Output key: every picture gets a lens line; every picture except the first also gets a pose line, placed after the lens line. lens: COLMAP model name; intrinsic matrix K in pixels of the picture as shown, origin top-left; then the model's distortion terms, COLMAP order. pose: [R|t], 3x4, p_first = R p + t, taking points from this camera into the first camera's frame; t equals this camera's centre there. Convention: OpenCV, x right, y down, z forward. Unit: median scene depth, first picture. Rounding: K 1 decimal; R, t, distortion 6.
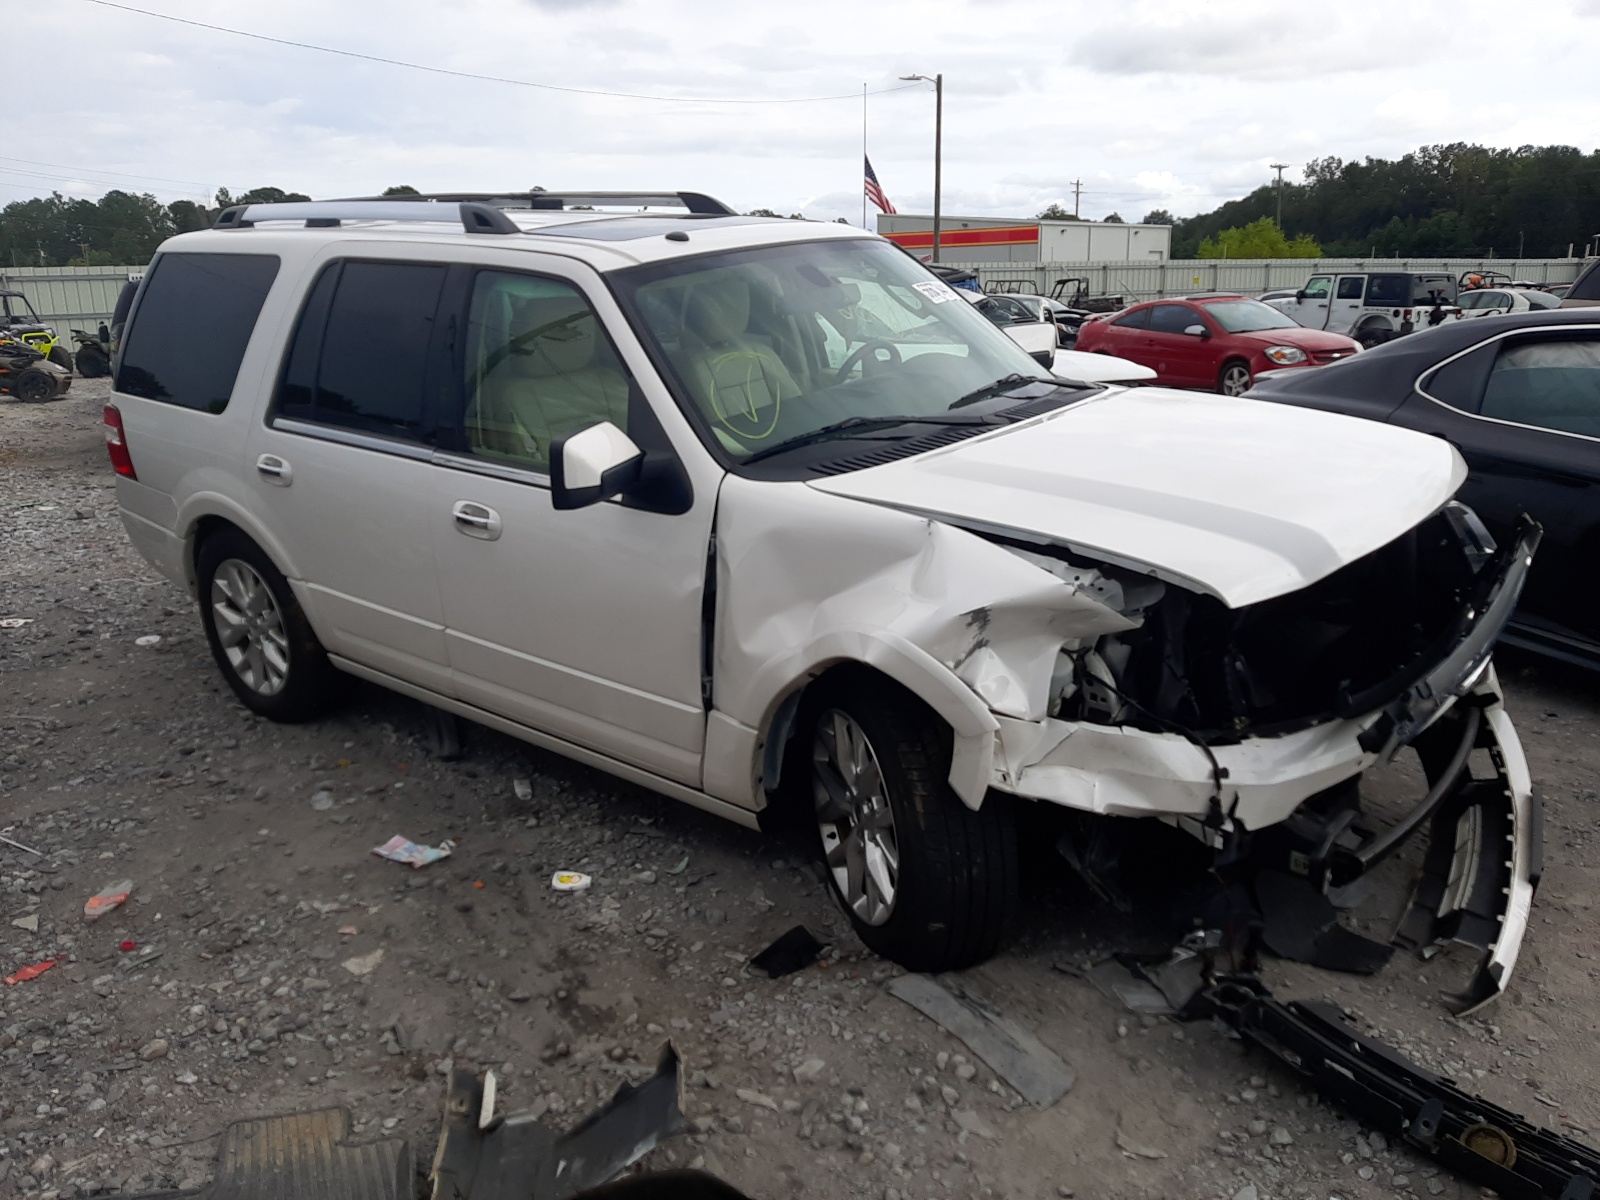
lens RADIAL K [[1407.8, 0, 800.0], [0, 1407.8, 600.0], [0, 0, 1]] dist [0.108079, -0.261768]
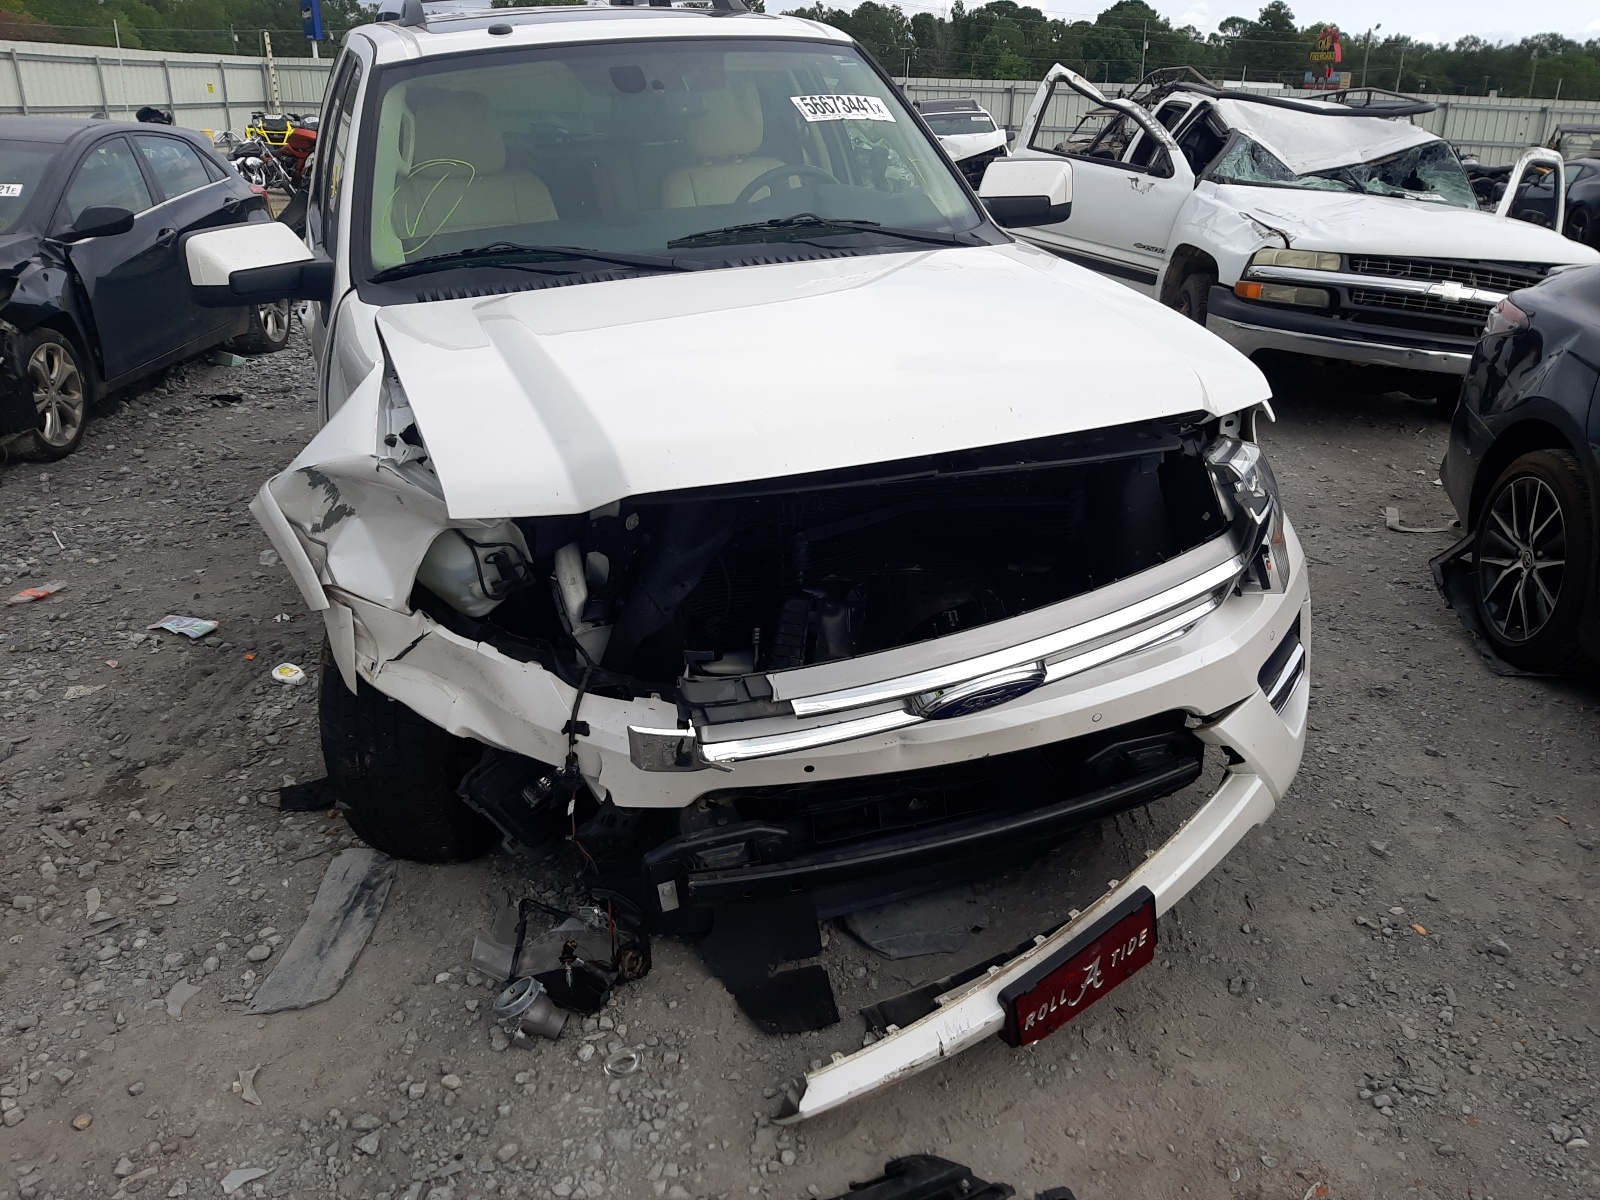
lens RADIAL K [[1398.4, 0, 800.0], [0, 1398.4, 600.0], [0, 0, 1]] dist [-0.014329, -0.011724]
pose [[0.836076, 0.222330, -0.501544, 0.752944], [-0.160428, 0.973323, 0.164030, -0.094959], [0.524633, -0.056680, 0.849439, 0.379845]]
